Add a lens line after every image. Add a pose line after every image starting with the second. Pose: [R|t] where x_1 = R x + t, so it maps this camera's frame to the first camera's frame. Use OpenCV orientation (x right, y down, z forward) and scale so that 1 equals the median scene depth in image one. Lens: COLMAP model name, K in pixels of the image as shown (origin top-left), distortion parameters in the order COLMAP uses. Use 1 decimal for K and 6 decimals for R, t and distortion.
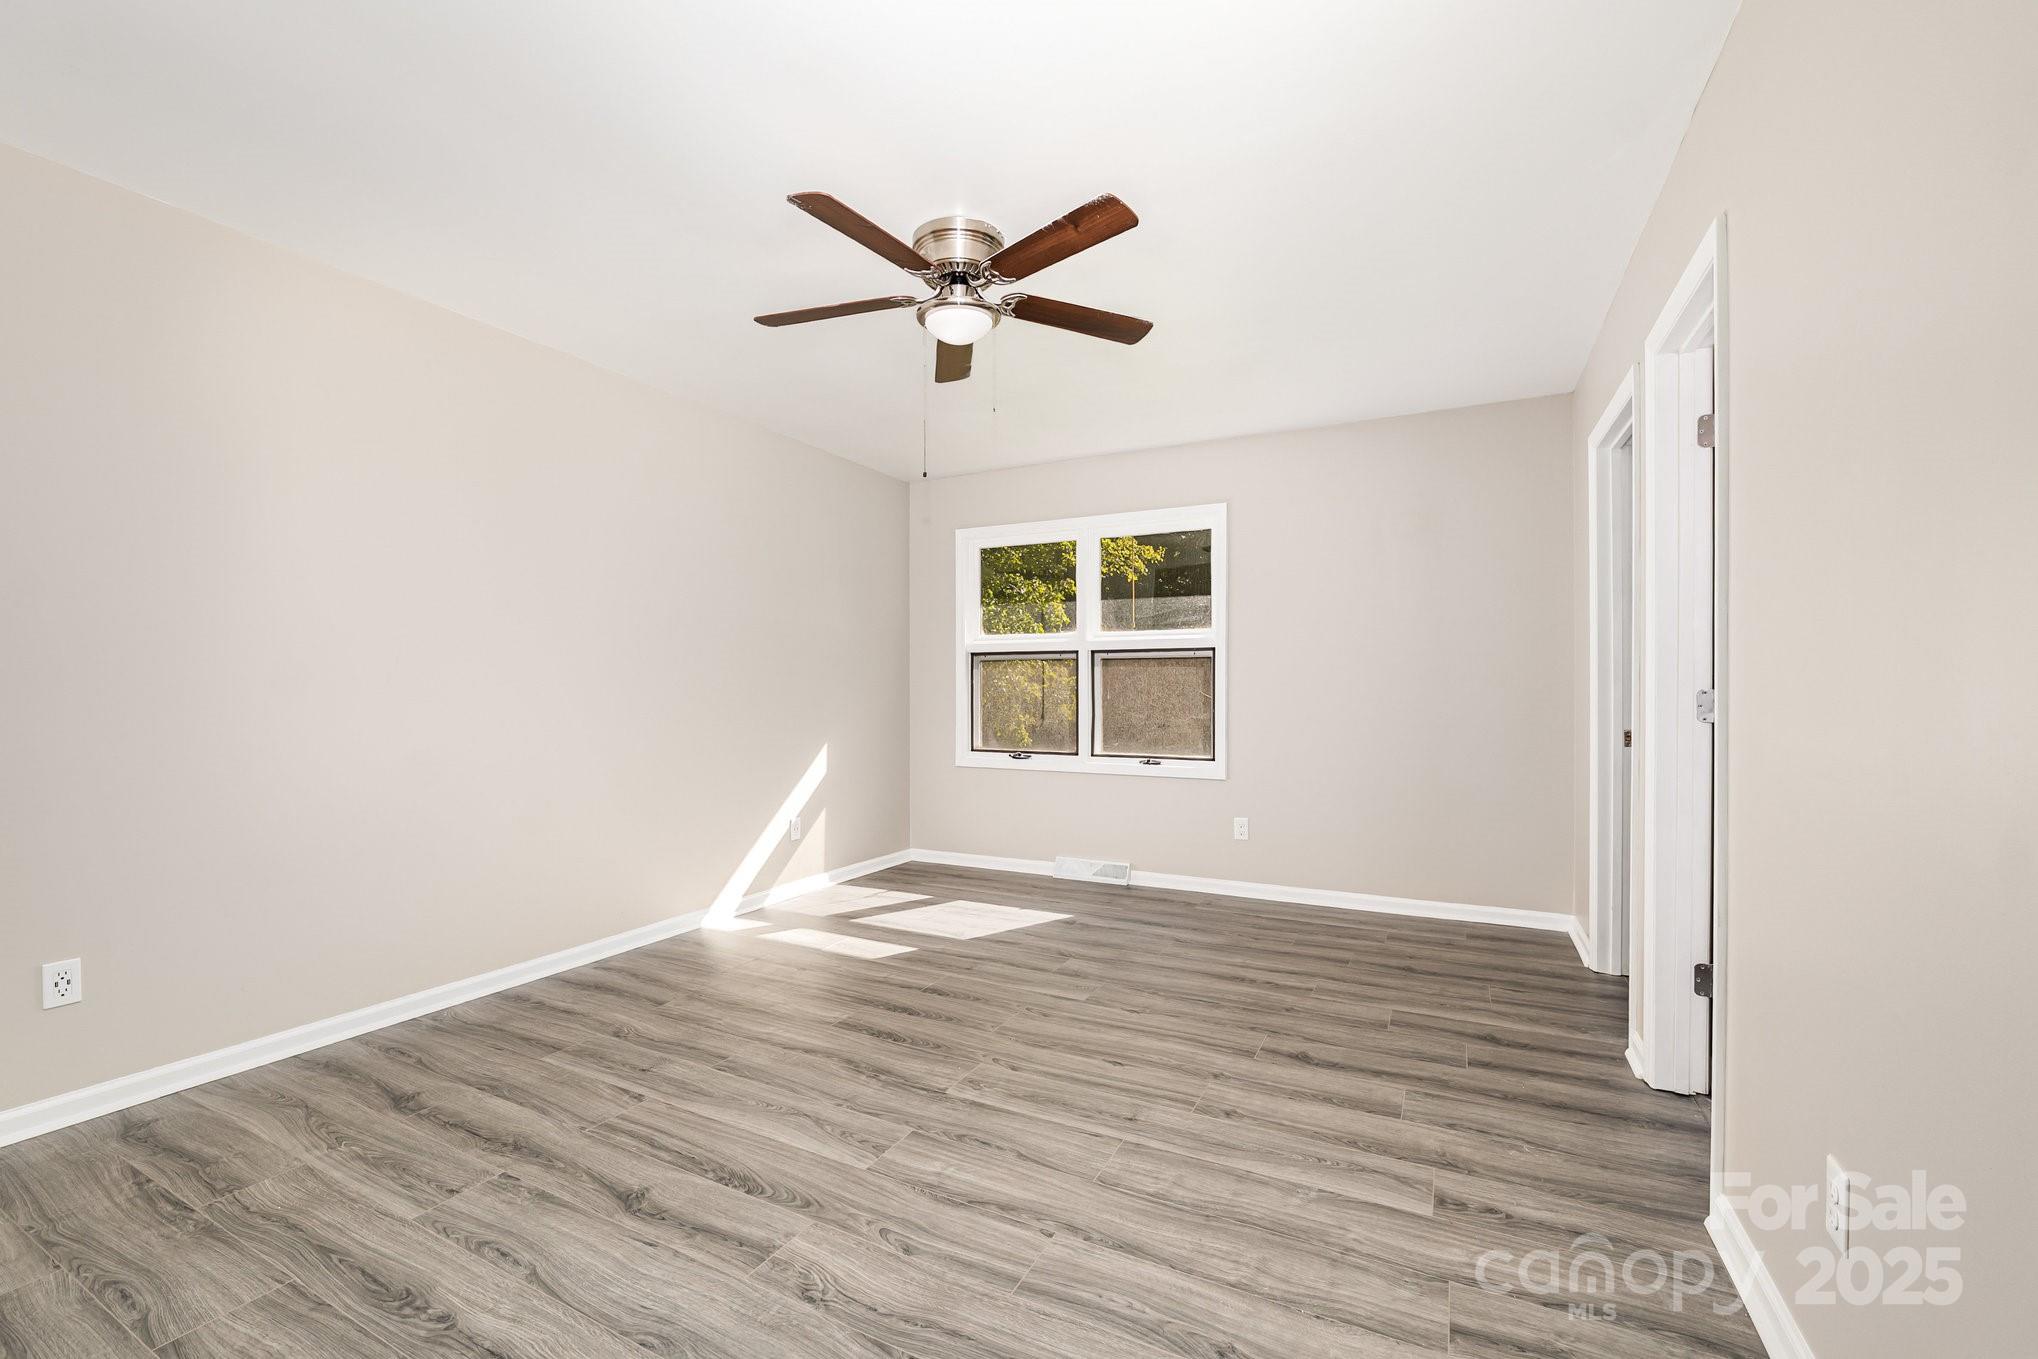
lens RADIAL K [[836.1, 0, 1005.4], [0, 836.1, 701.6], [0, 0, 1]] dist [-0.014258, 0.001063]
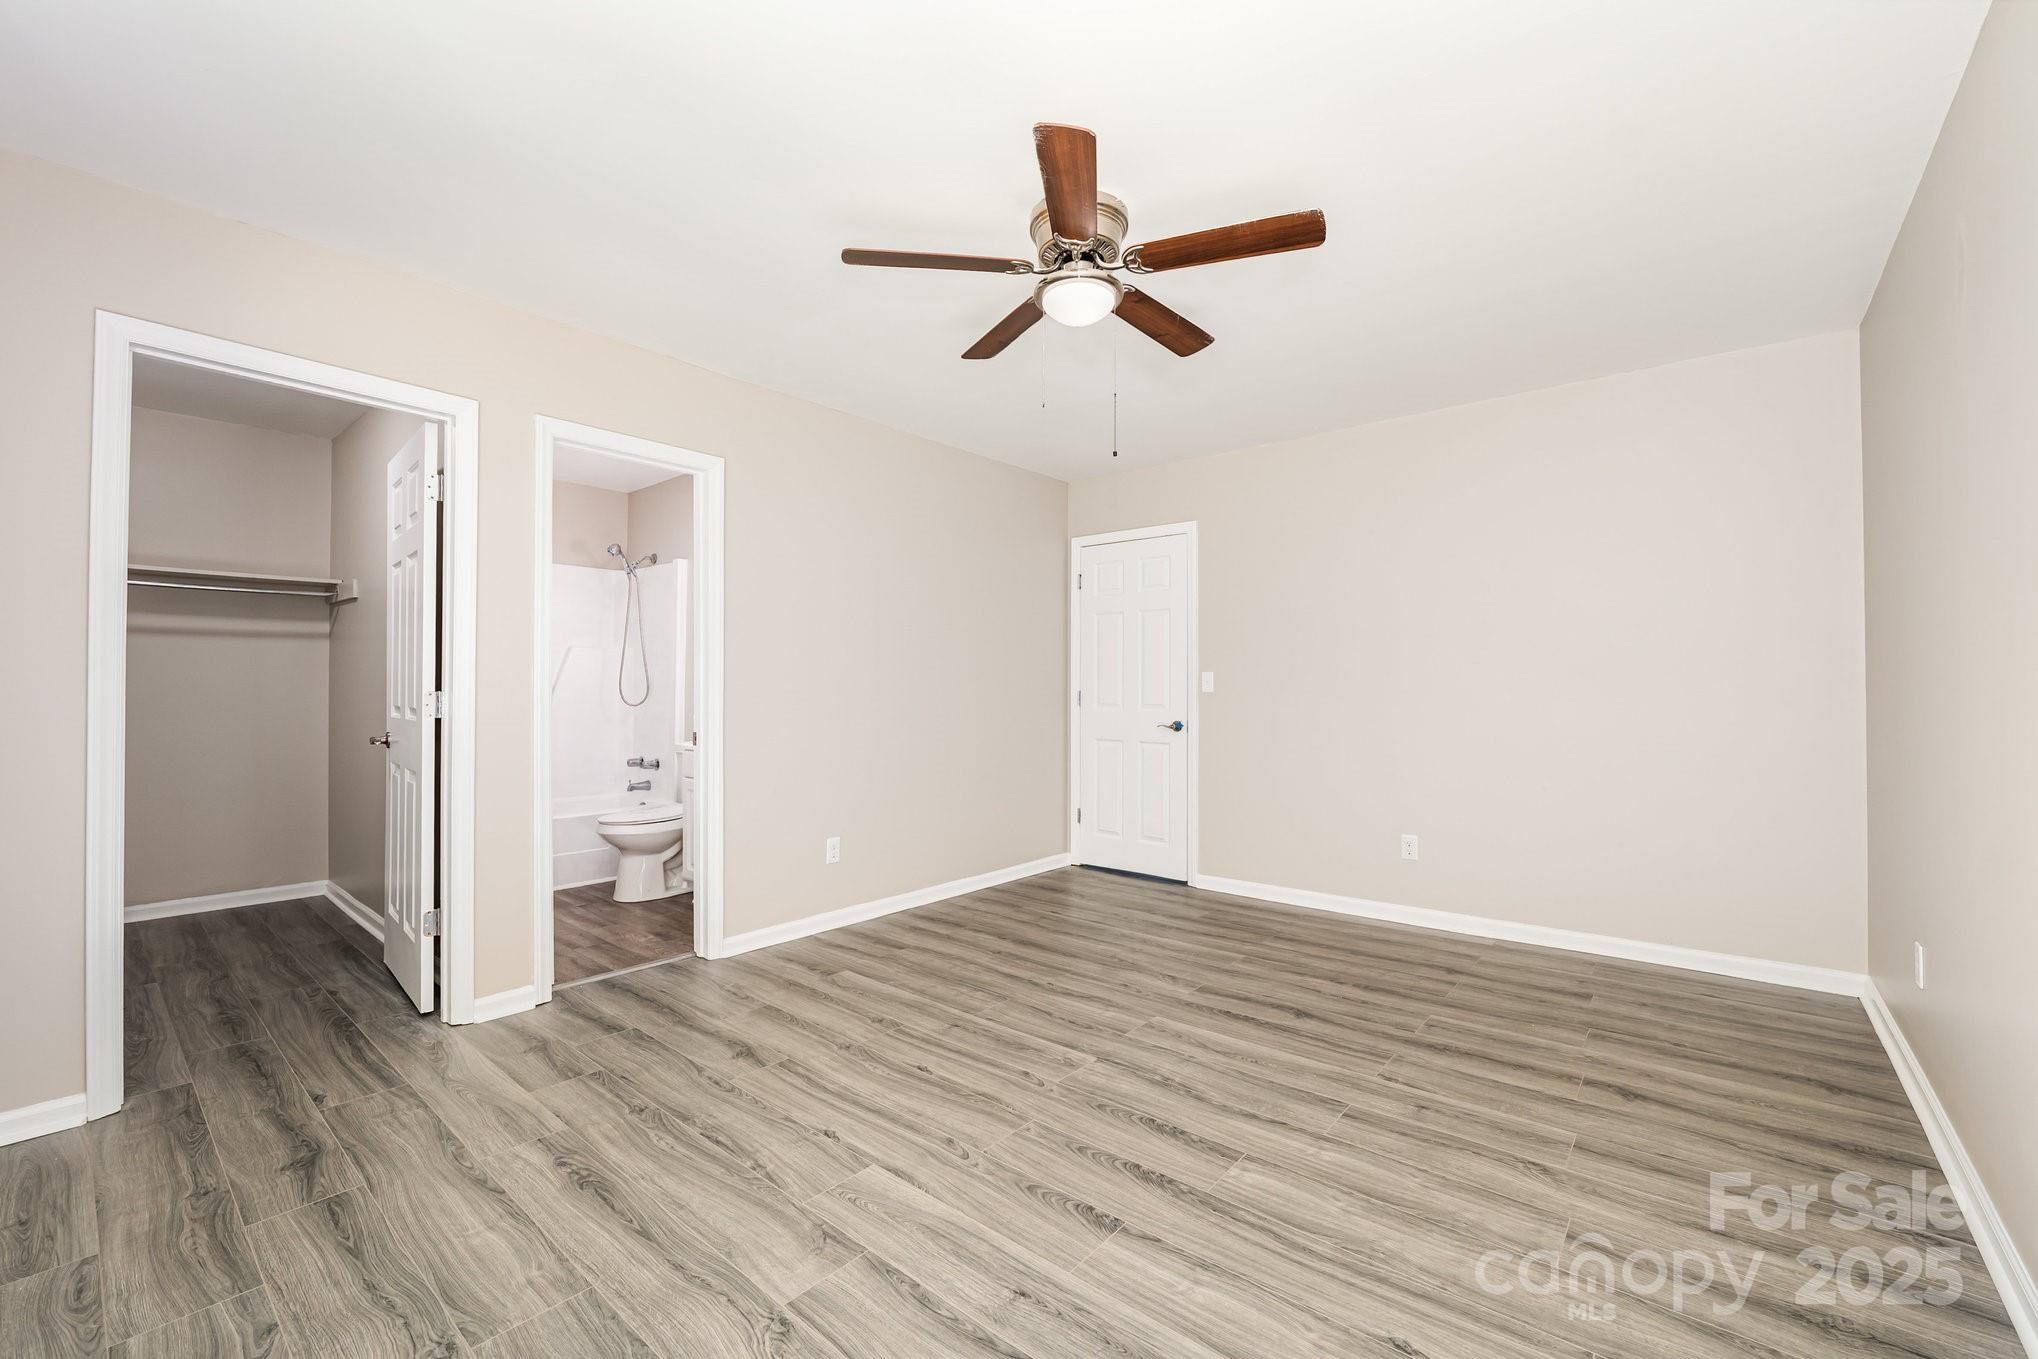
lens RADIAL K [[836.1, 0, 1010.0], [0, 836.1, 676.4], [0, 0, 1]] dist [-0.014258, 0.001063]
pose [[-0.975178, 0.003548, 0.221393, -0.182797], [0.003636, 0.999993, -0.000011, -0.032054], [-0.221392, 0.000794, -0.975185, 1.871192]]
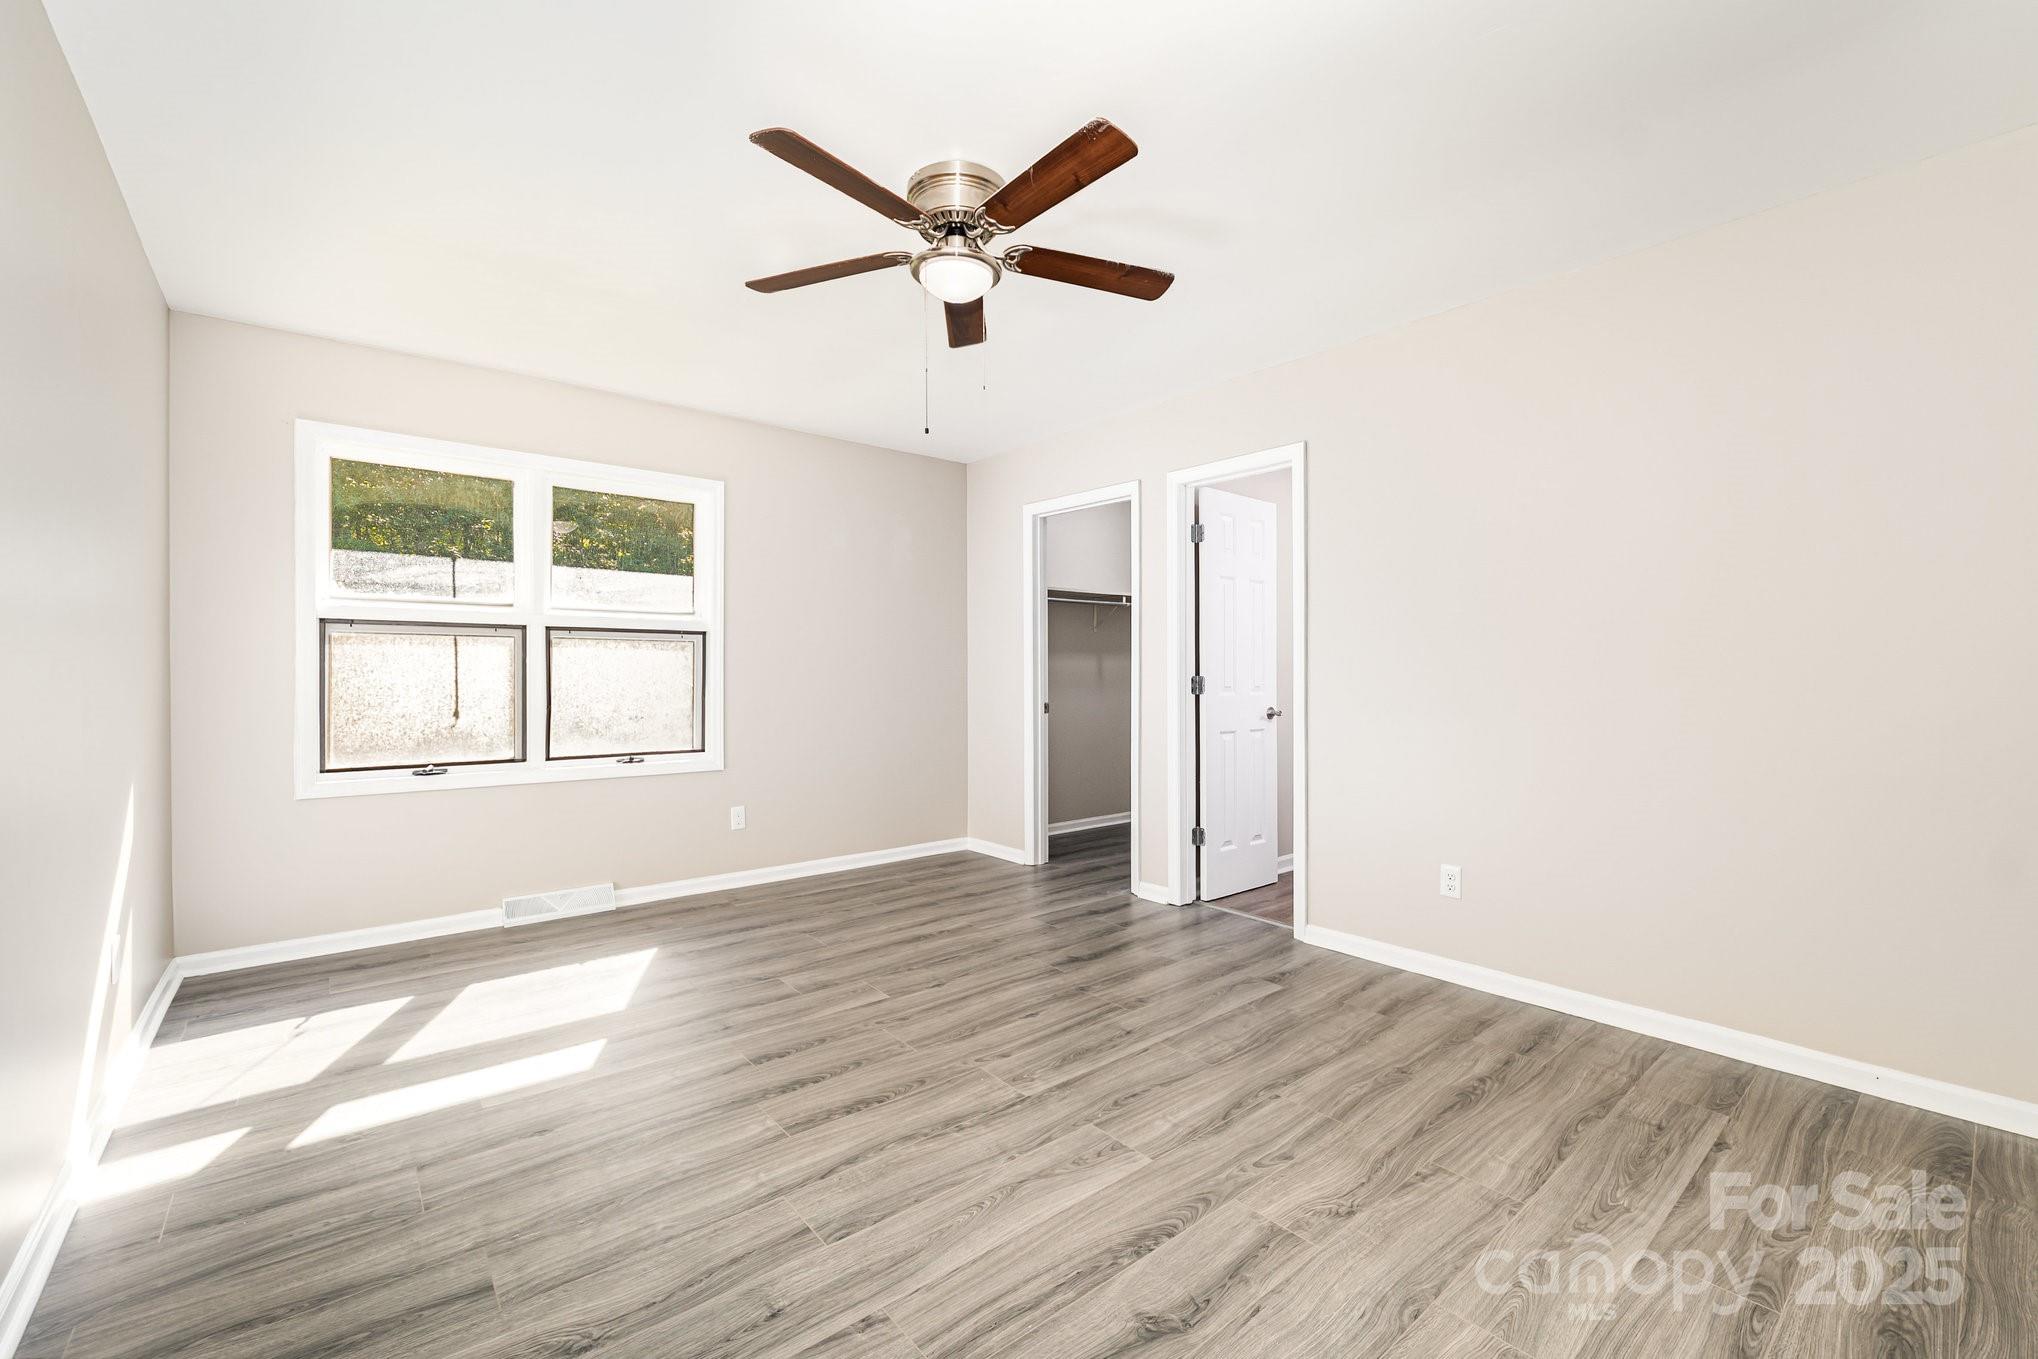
lens RADIAL K [[836.1, 0, 997.9], [0, 836.1, 672.9], [0, 0, 1]] dist [-0.014258, 0.001063]
pose [[0.399383, 0.002732, 0.916780, -0.856918], [0.014512, 0.999851, -0.009302, -0.006332], [-0.916669, 0.017019, 0.399284, 0.572068]]
